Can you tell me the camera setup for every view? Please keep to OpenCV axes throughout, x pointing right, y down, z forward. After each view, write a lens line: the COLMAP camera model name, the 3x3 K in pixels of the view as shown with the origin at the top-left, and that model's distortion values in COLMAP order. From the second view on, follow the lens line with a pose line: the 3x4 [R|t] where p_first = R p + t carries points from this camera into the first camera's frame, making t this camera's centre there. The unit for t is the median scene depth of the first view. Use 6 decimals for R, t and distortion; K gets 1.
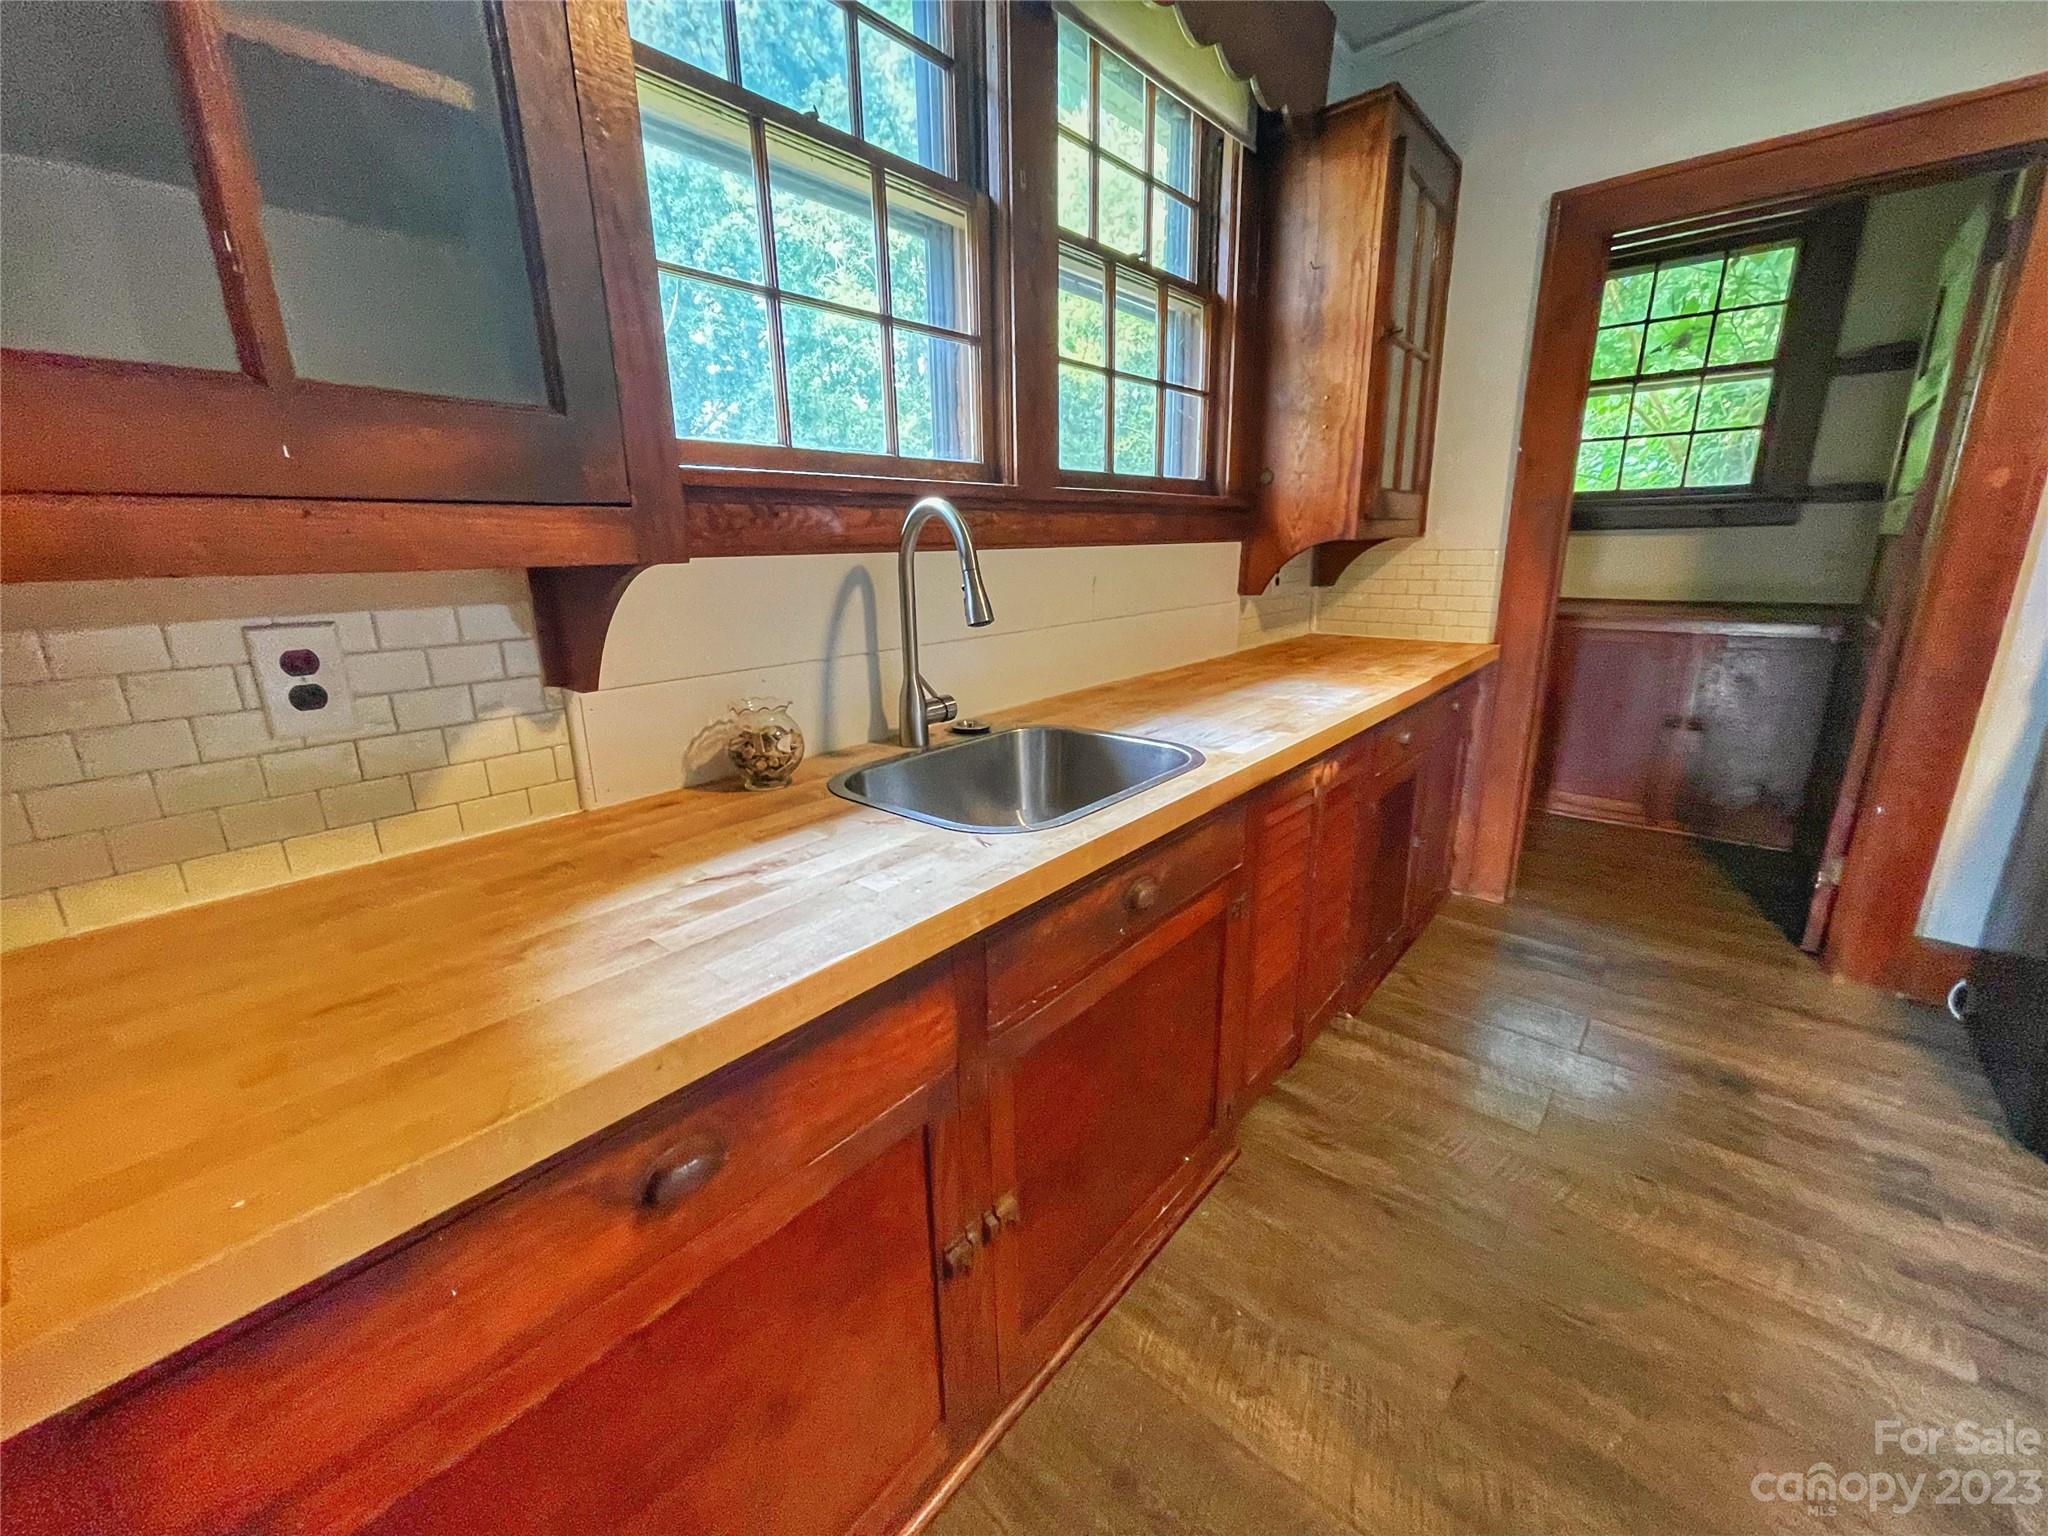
lens RADIAL K [[823.3, 0, 1013.3], [0, 823.3, 770.7], [0, 0, 1]] dist [-0.005380, 0.000554]
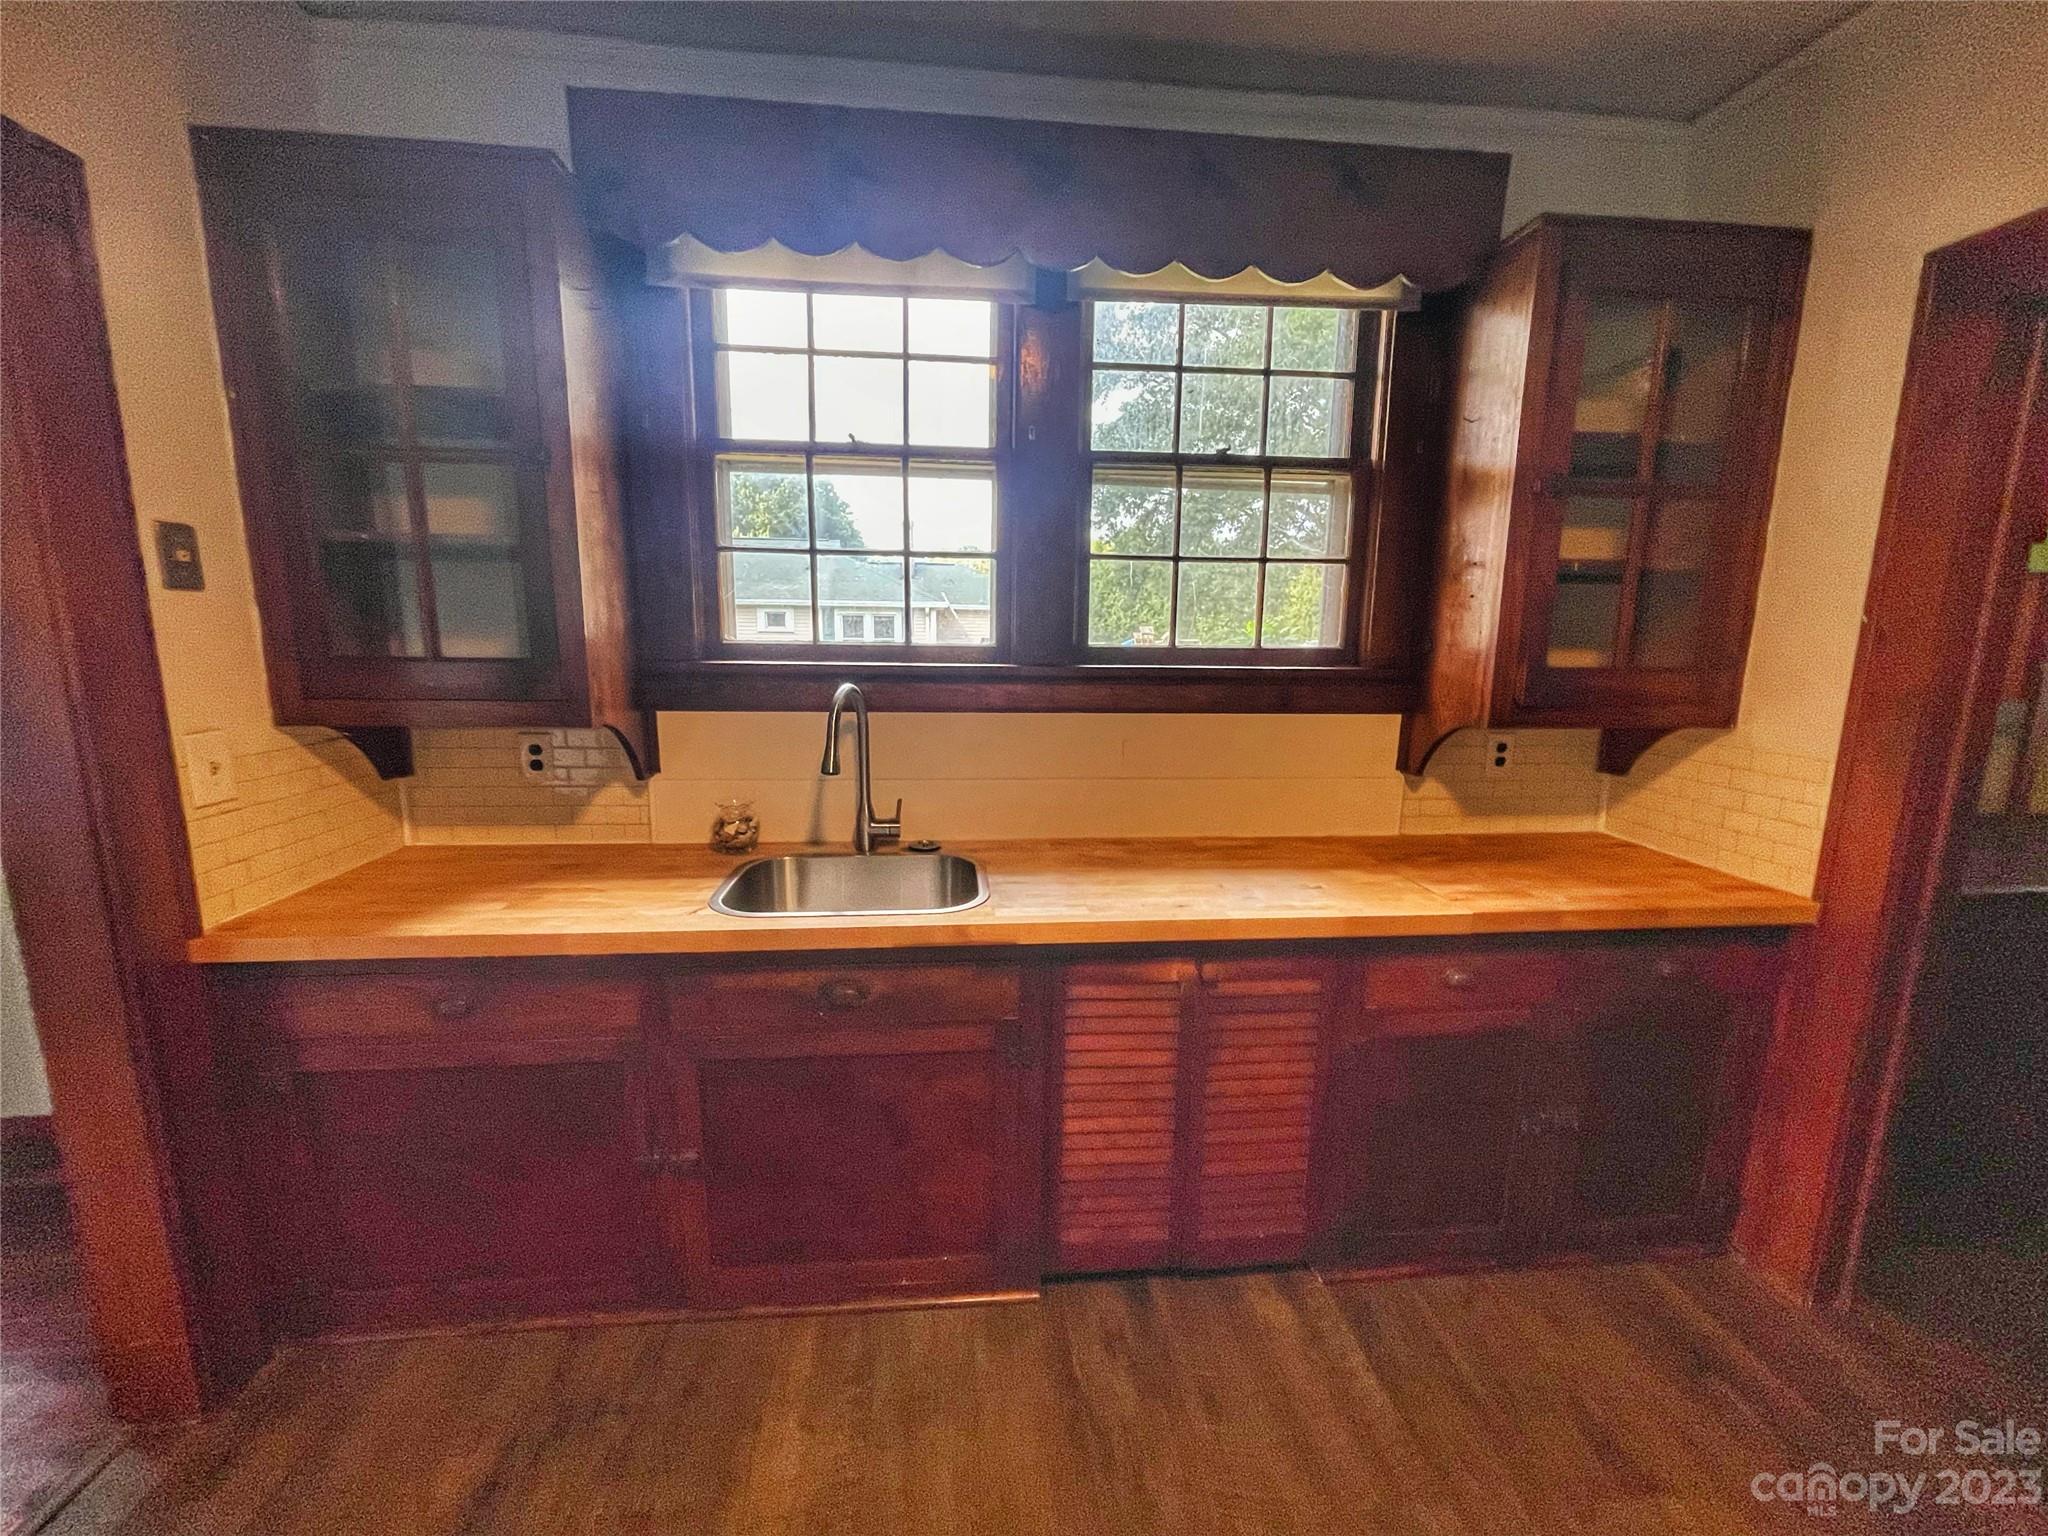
lens RADIAL K [[823.3, 0, 1013.3], [0, 823.3, 770.7], [0, 0, 1]] dist [-0.005380, 0.000554]
pose [[0.720570, 0.144266, -0.678208, 0.669880], [-0.211988, 0.977118, -0.017381, -0.130100], [0.660182, 0.156297, 0.734664, 0.089466]]
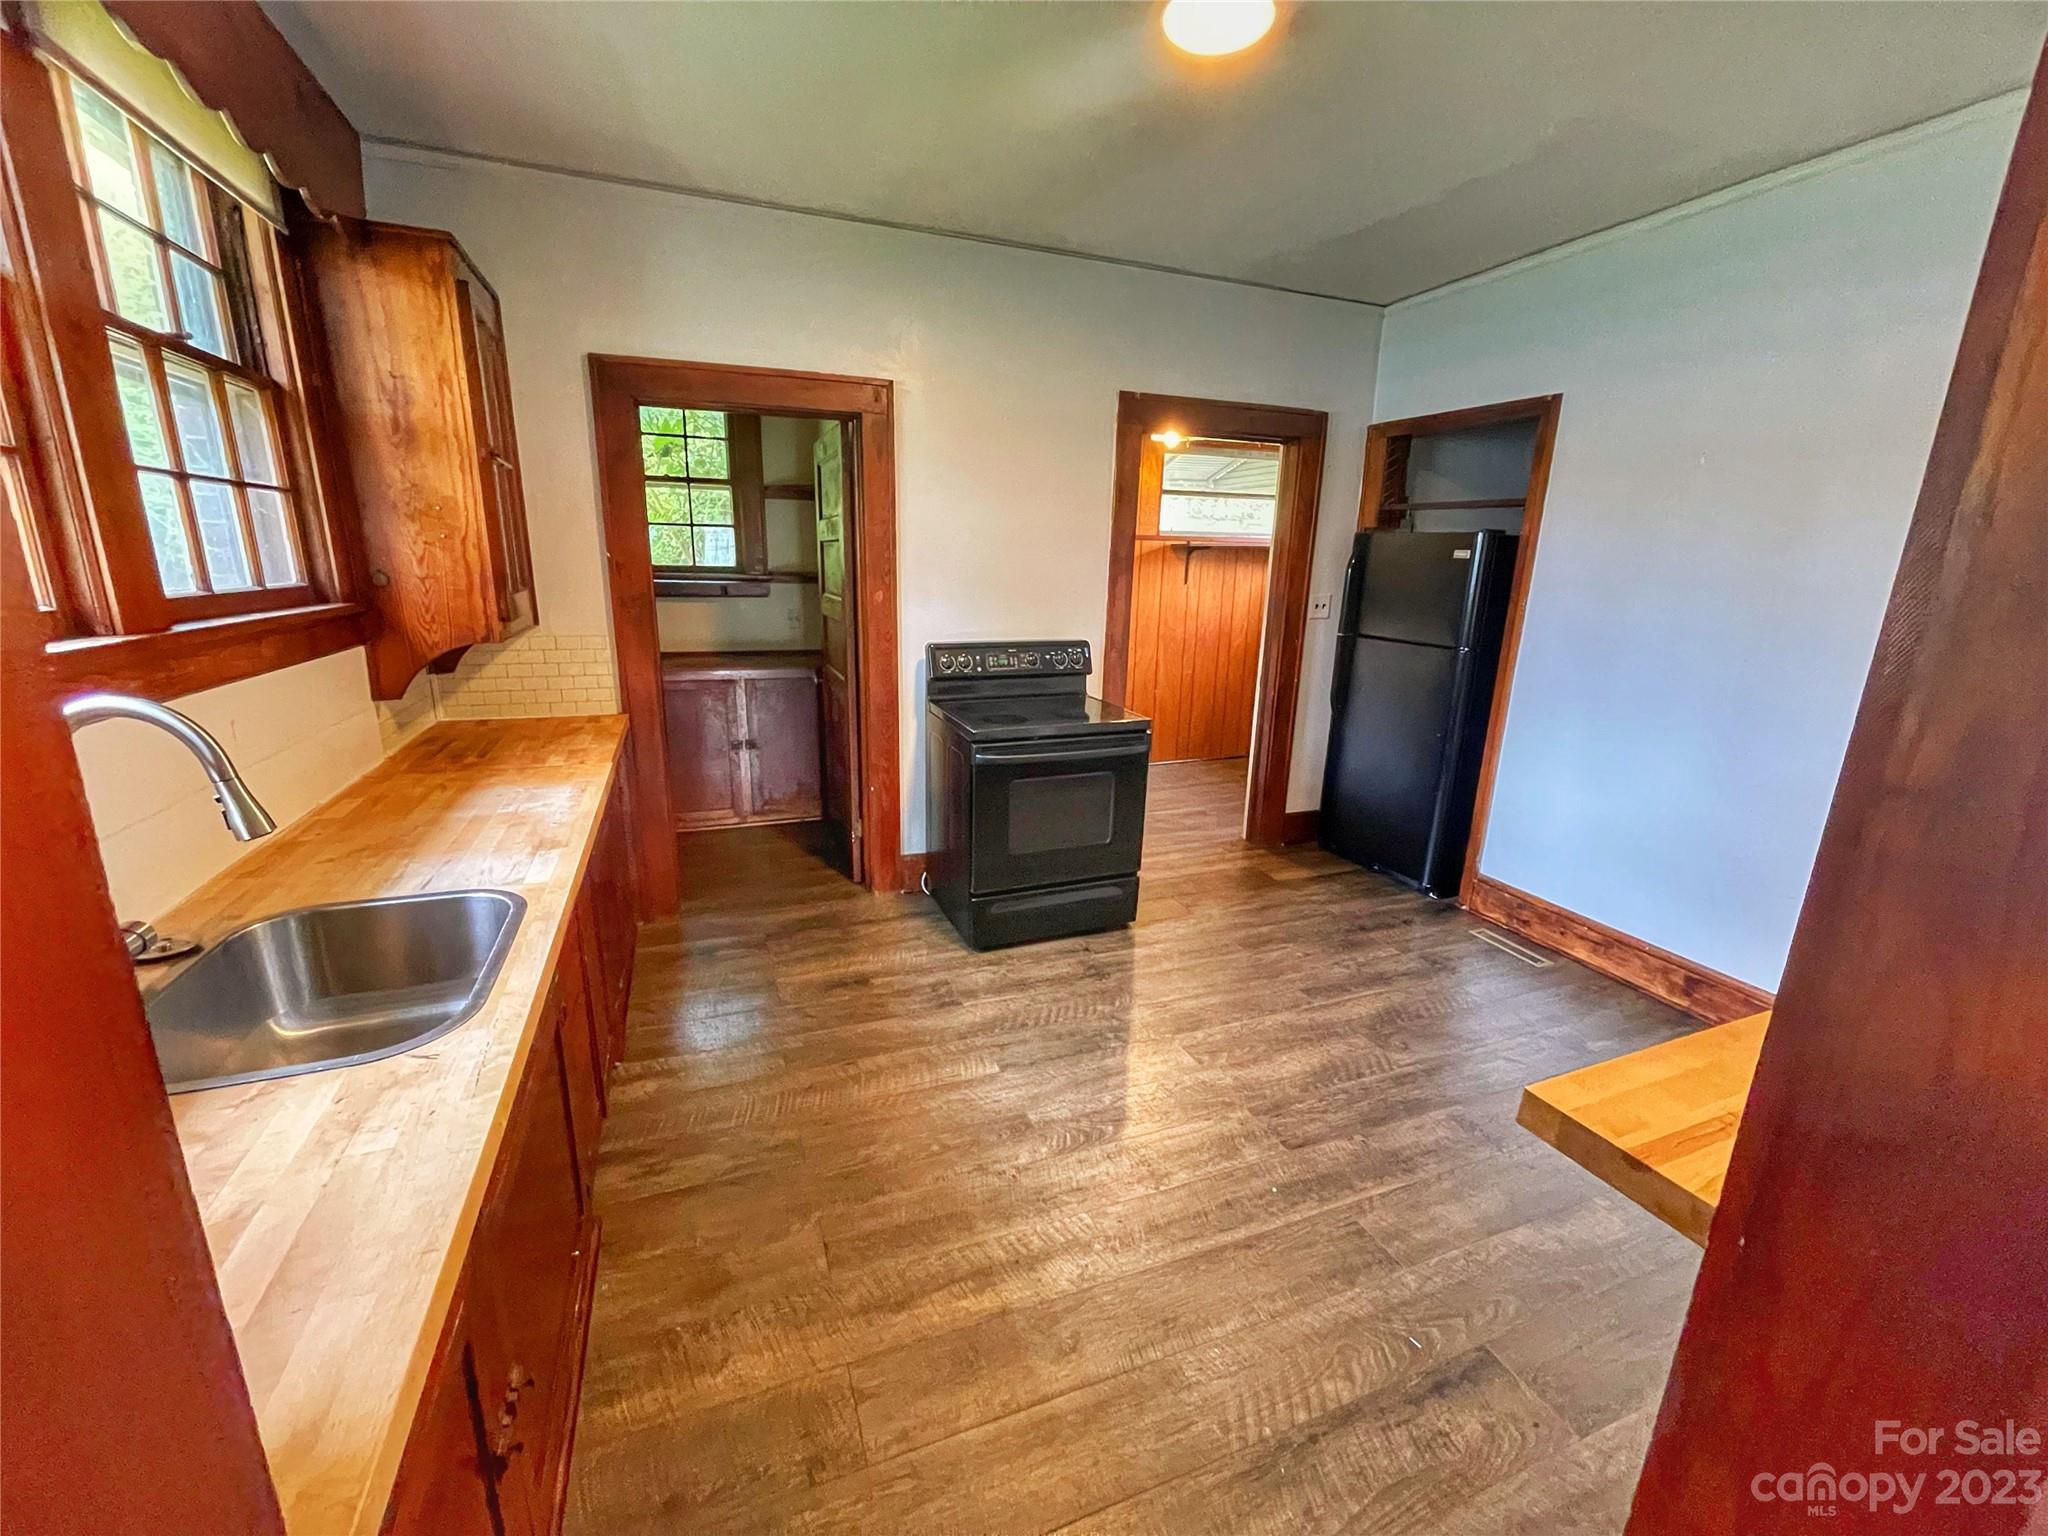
lens RADIAL K [[823.3, 0, 1013.3], [0, 823.3, 770.7], [0, 0, 1]] dist [-0.005380, 0.000554]
pose [[0.471831, -0.190916, 0.860771, -0.228470], [0.207793, 0.972853, 0.101874, -0.095350], [-0.856853, 0.130795, 0.498694, -0.077934]]
